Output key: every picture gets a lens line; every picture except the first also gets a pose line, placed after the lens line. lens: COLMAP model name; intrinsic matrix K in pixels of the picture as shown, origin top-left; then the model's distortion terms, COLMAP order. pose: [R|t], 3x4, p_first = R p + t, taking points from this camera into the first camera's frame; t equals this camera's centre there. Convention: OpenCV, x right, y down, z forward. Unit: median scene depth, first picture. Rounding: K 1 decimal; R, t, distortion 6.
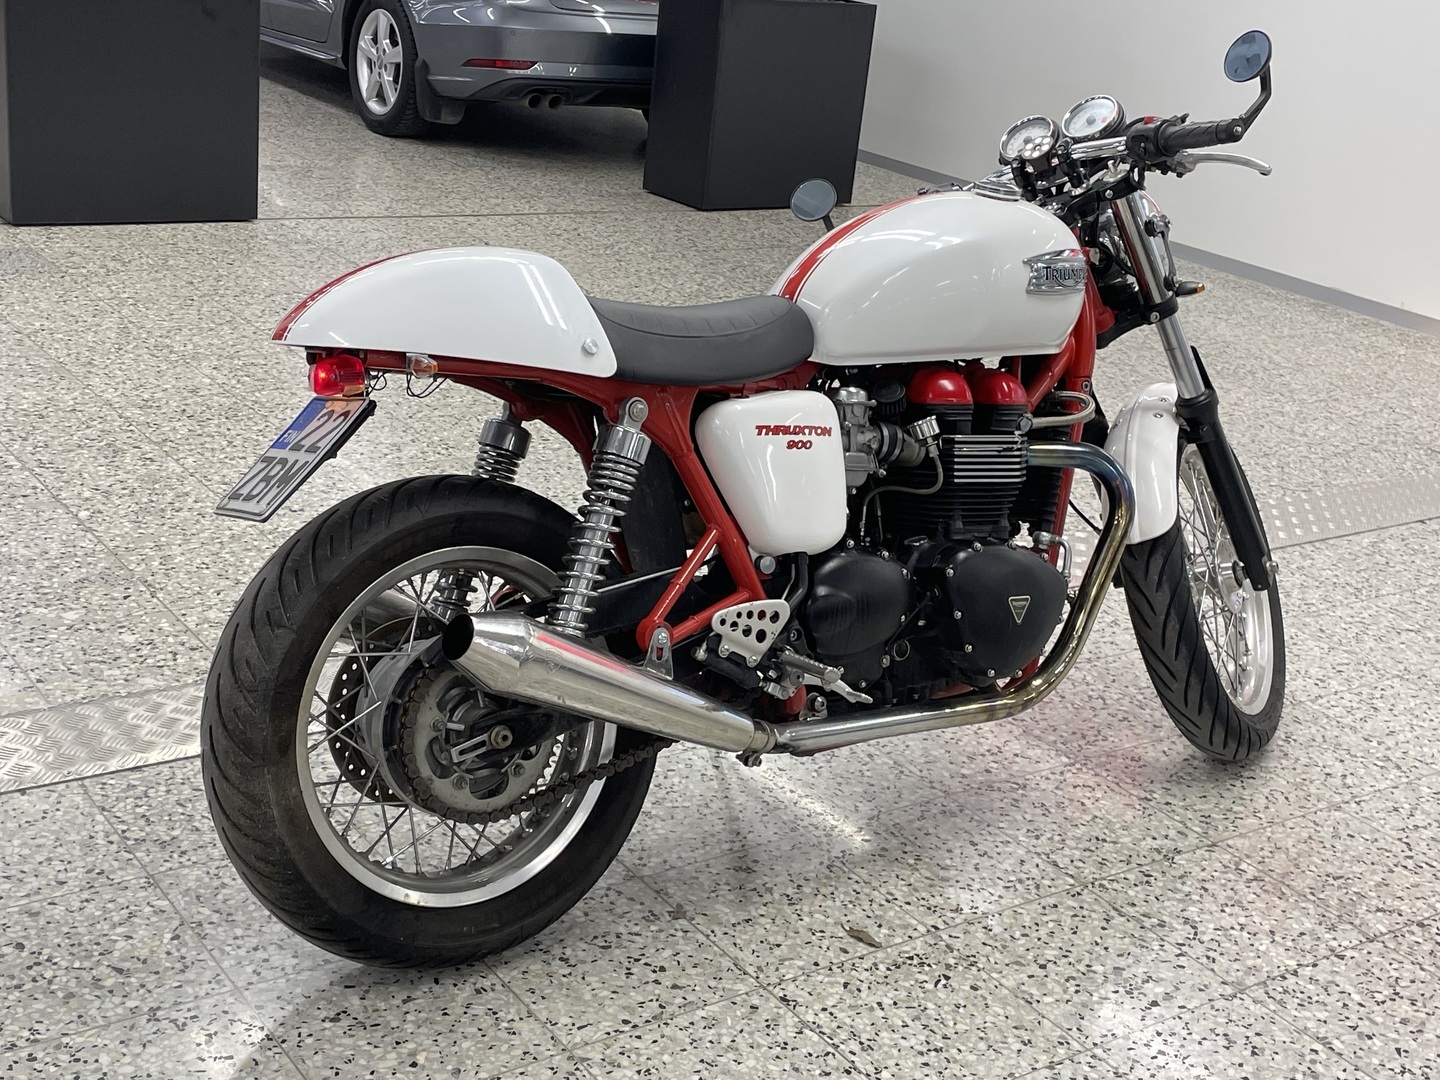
lens RADIAL K [[1904.2, 0, 720.0], [0, 1904.2, 540.0], [0, 0, 1]] dist [0.046780, -0.035441]
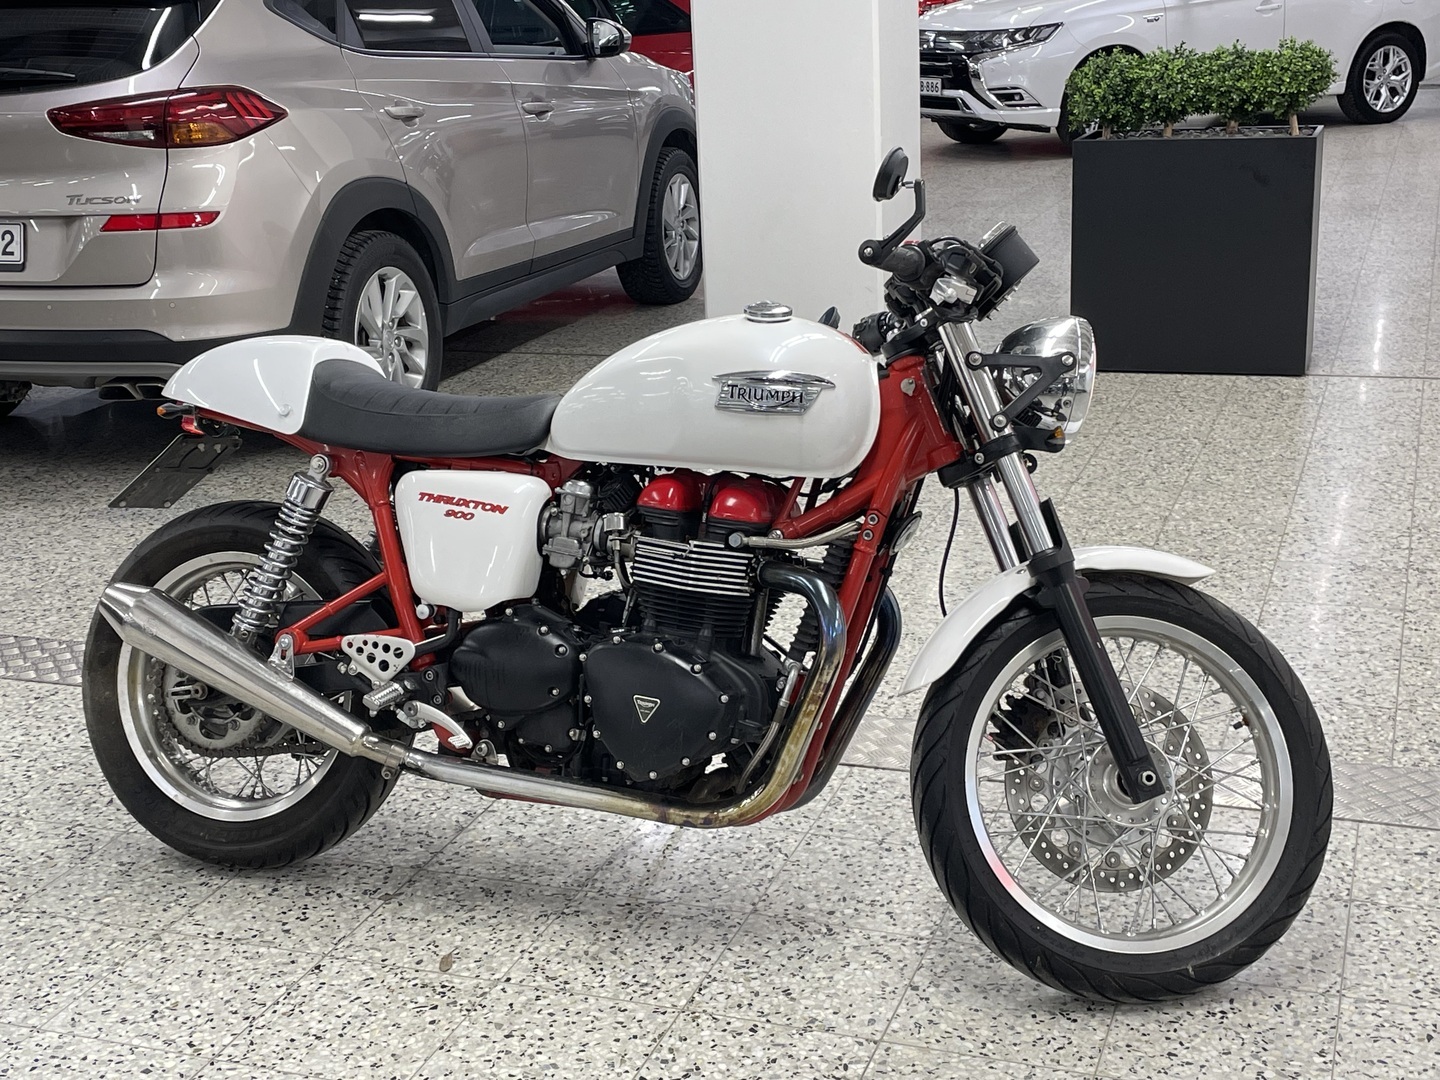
lens RADIAL K [[1904.2, 0, 720.0], [0, 1904.2, 540.0], [0, 0, 1]] dist [0.046780, -0.035441]
pose [[0.576455, 0.115586, -0.808913, 1.079623], [-0.189765, 0.981816, 0.005060, -0.071318], [0.794789, 0.150586, 0.587907, 0.447516]]
